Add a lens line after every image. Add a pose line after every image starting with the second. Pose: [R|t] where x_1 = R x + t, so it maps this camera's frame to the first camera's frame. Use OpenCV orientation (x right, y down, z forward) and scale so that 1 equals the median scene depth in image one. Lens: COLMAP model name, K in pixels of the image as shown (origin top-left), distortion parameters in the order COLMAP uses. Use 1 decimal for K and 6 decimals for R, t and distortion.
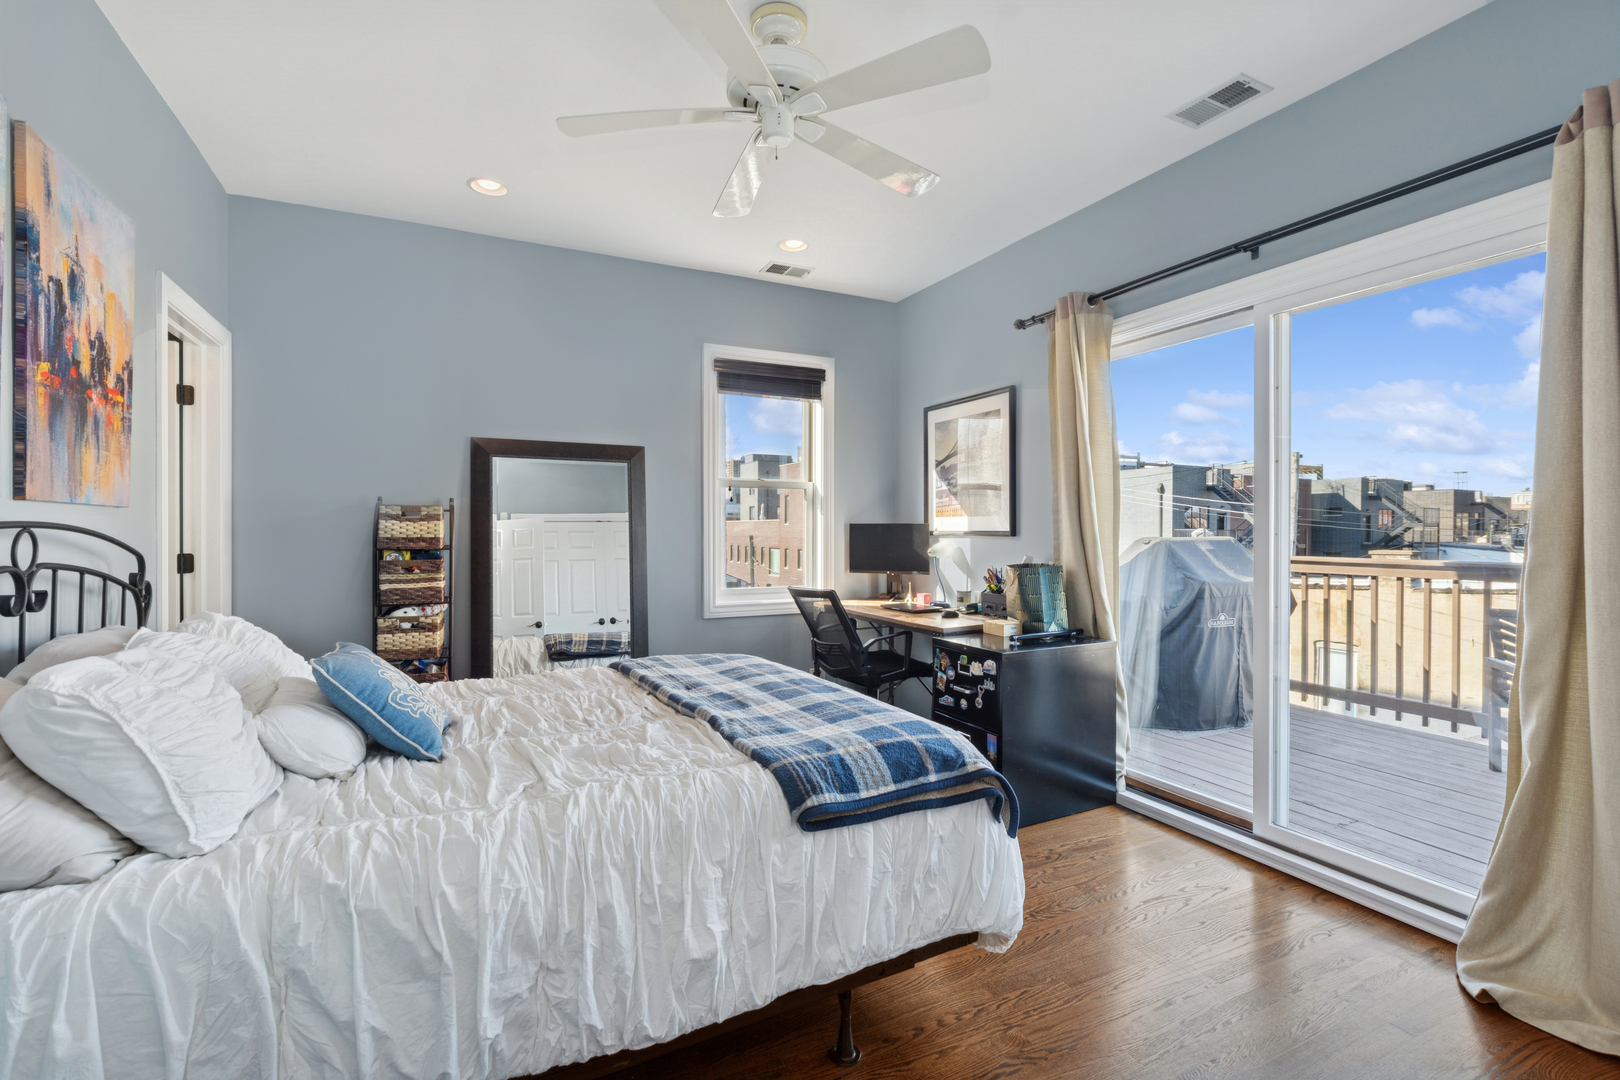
lens RADIAL K [[734.5, 0, 810.3], [0, 734.5, 534.8], [0, 0, 1]] dist [-0.000945, 0.000028]
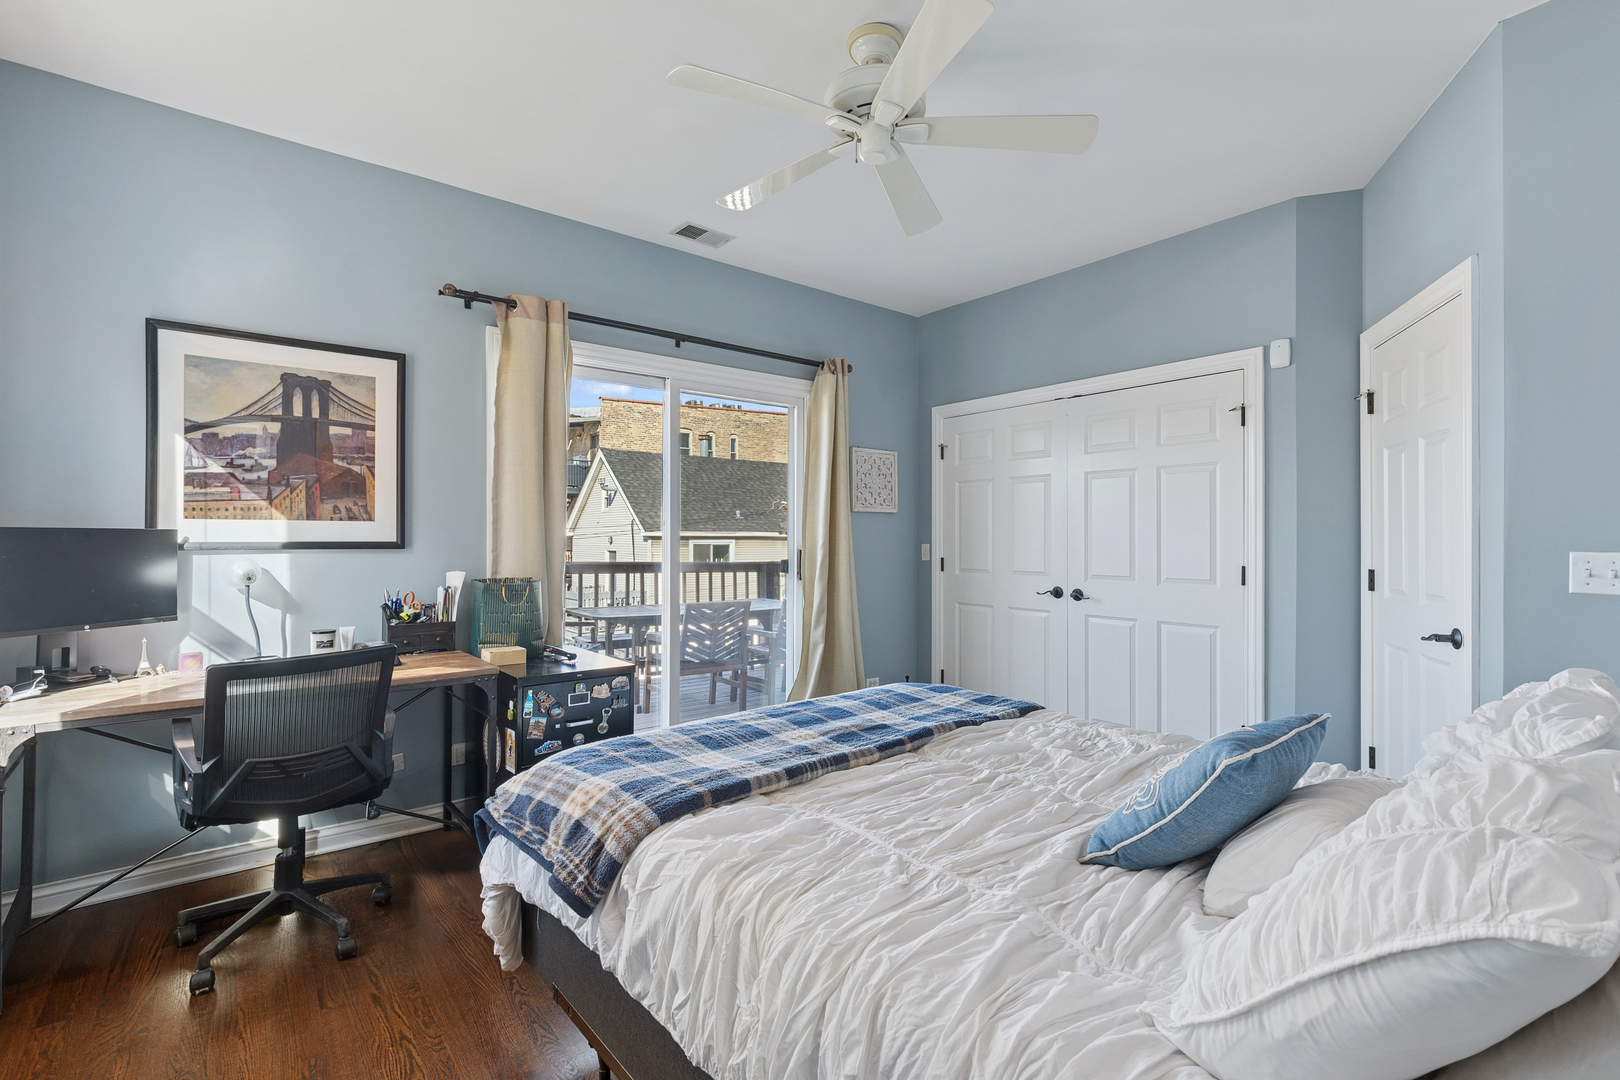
lens RADIAL K [[734.5, 0, 810.3], [0, 734.5, 534.8], [0, 0, 1]] dist [-0.000945, 0.000028]
pose [[-0.230707, 0.004054, 0.973015, -0.575401], [0.004051, 0.999987, -0.003206, -0.008283], [-0.973015, 0.003202, -0.230720, 0.753956]]
